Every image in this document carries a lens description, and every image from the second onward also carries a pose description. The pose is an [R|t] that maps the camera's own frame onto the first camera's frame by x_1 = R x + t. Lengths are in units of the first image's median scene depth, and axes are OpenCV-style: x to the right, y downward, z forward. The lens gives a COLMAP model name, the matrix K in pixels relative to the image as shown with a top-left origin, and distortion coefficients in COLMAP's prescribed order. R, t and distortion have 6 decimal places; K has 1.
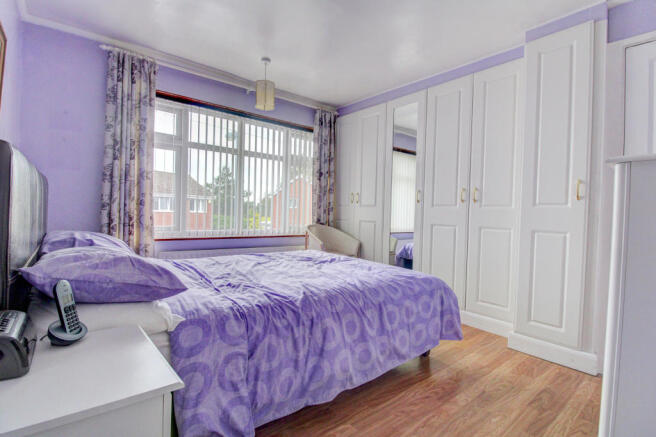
lens RADIAL K [[306.0, 0, 328.0], [0, 306.0, 218.5], [0, 0, 1]] dist [-0.034648, 0.000329]
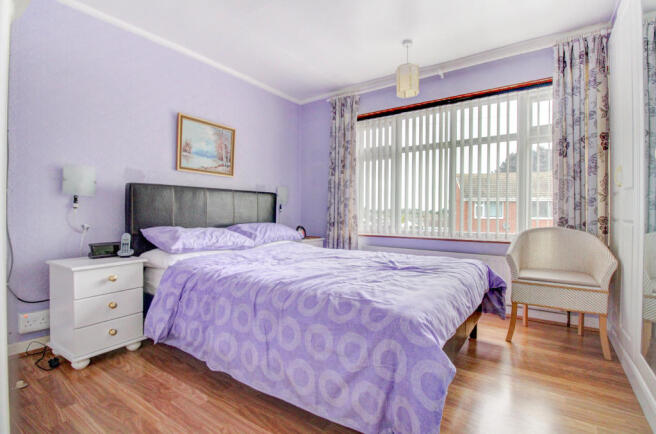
lens RADIAL K [[311.6, 0, 327.6], [0, 311.6, 211.1], [0, 0, 1]] dist [0.001246, 0.000052]
pose [[0.280866, -0.028955, -0.959310, 0.582201], [-0.006317, 0.999467, -0.032017, 0.011958], [0.959726, 0.015052, 0.280533, 0.483897]]
